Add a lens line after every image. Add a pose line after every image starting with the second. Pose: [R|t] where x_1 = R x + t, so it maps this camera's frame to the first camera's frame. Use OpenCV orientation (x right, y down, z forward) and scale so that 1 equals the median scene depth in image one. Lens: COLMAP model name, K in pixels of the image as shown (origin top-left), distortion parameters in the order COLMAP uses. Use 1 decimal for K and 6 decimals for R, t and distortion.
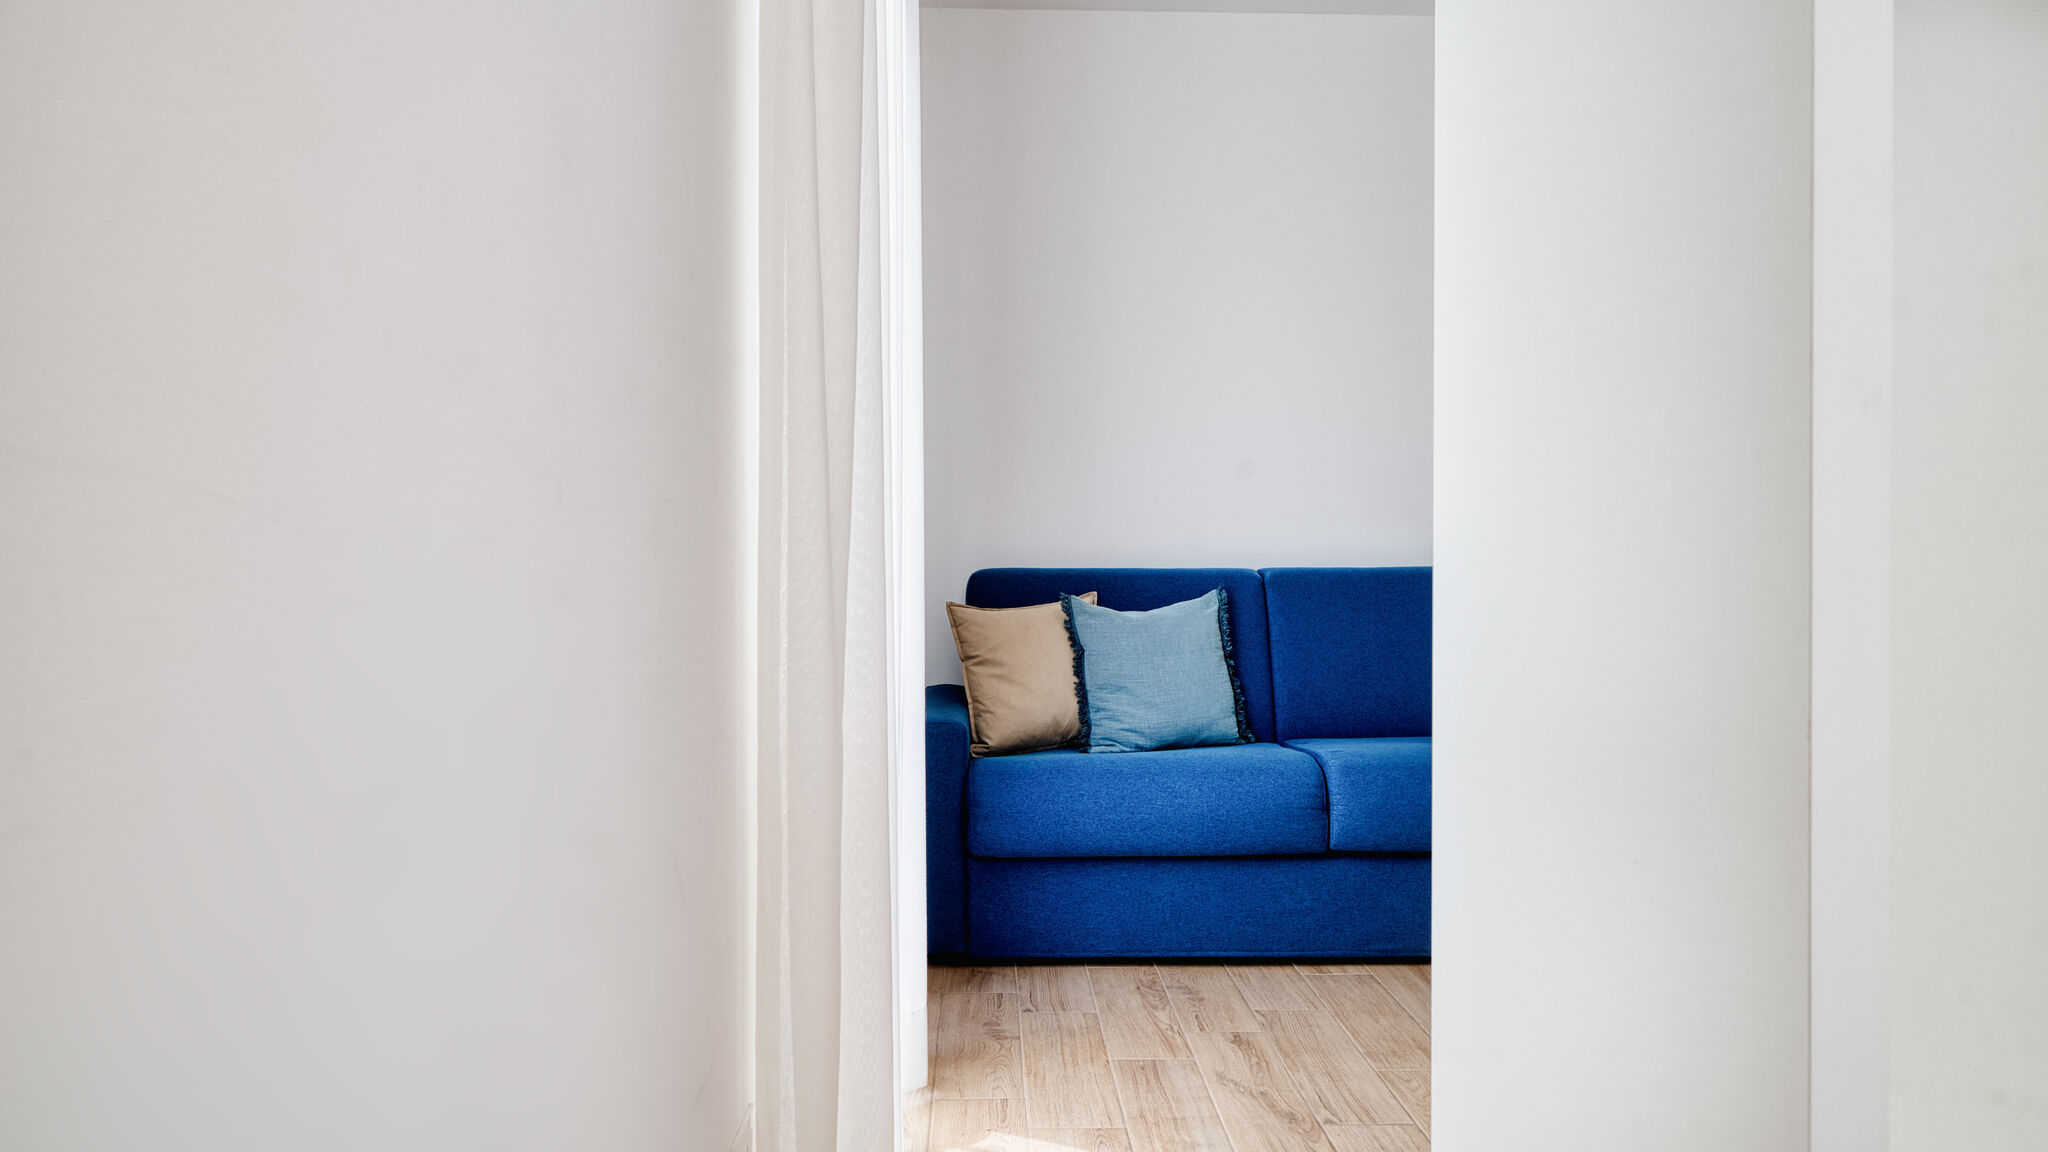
lens RADIAL K [[1342.8, 0, 1022.5], [0, 1342.8, 570.8], [0, 0, 1]] dist [0.002372, 0.000104]
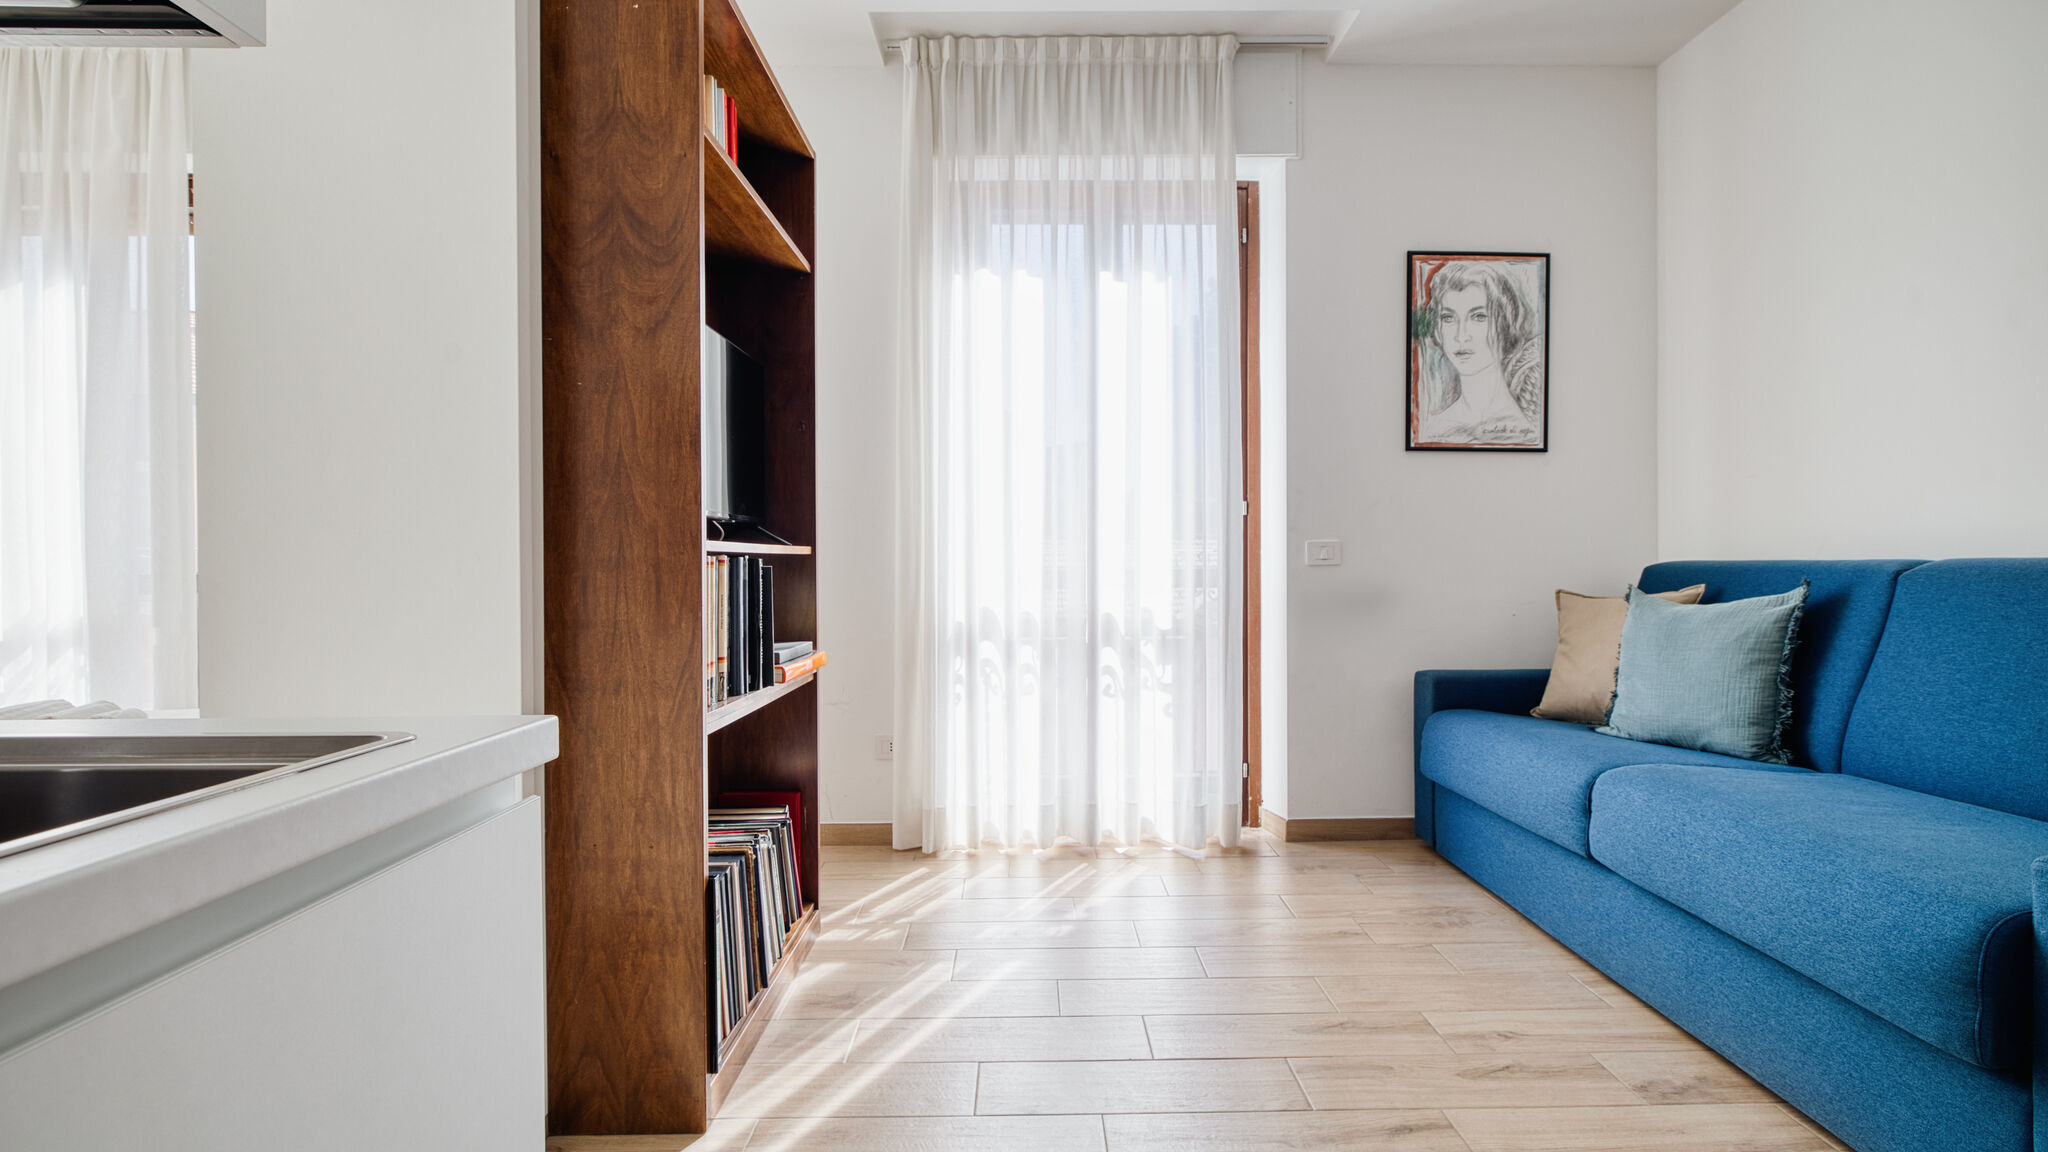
lens RADIAL K [[900.5, 0, 1026.5], [0, 900.5, 577.3], [0, 0, 1]] dist [-0.012455, -0.000181]
pose [[-0.023442, 0.014204, -0.999624, 0.772007], [-0.005054, 0.999885, 0.014326, 0.003652], [0.999712, 0.005388, -0.023367, 0.551582]]
